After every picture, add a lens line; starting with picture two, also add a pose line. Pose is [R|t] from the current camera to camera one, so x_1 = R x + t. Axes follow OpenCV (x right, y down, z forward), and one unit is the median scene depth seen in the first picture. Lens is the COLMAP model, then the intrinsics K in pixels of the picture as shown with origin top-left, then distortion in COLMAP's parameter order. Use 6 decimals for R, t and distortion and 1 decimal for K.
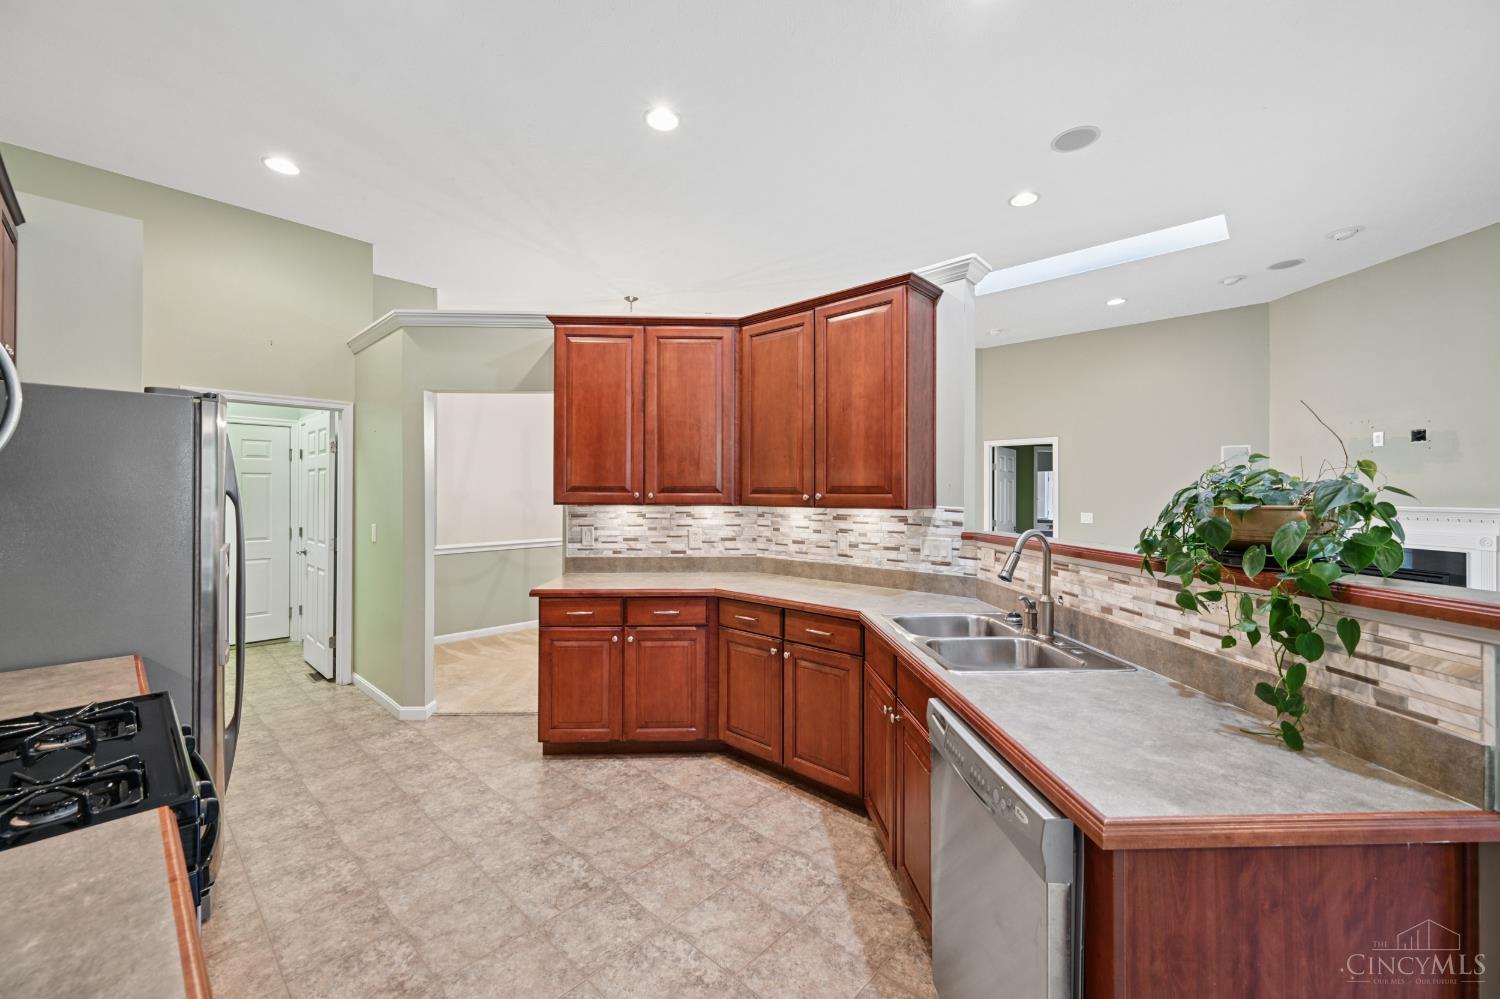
lens RADIAL K [[588.6, 0, 750.9], [0, 588.6, 493.0], [0, 0, 1]] dist [-0.001444, -0.000110]
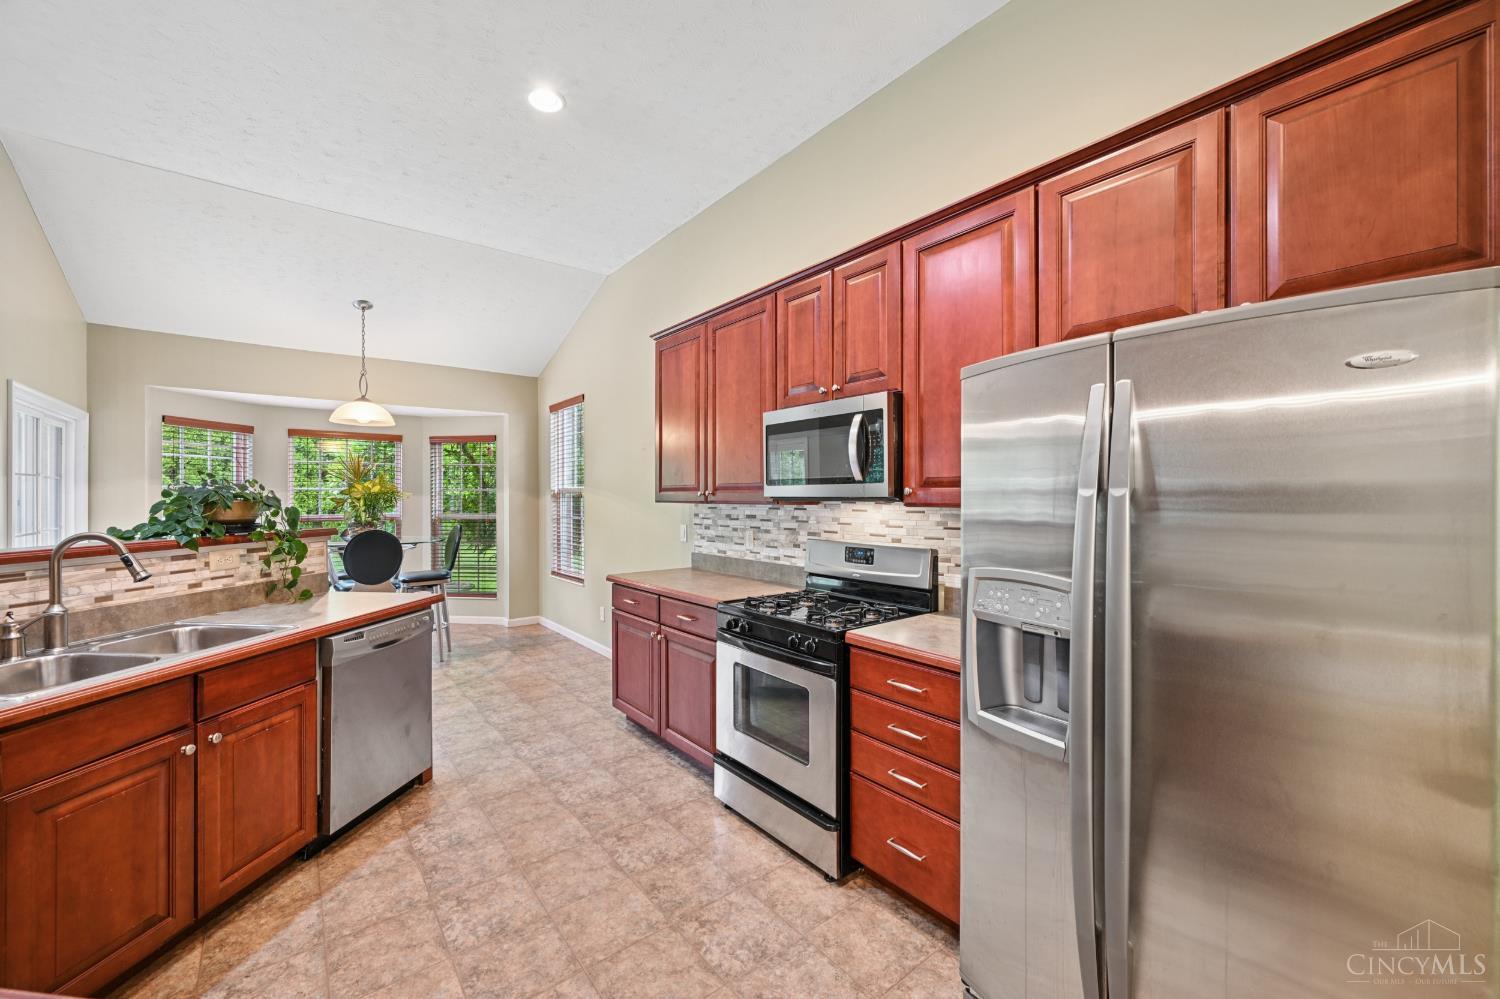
lens RADIAL K [[588.6, 0, 750.9], [0, 588.6, 493.0], [0, 0, 1]] dist [-0.001444, -0.000110]
pose [[-0.988161, -0.000133, 0.153422, -0.429241], [-0.000997, 0.999984, -0.005558, 0.001792], [-0.153419, -0.005645, -0.988145, 1.051679]]
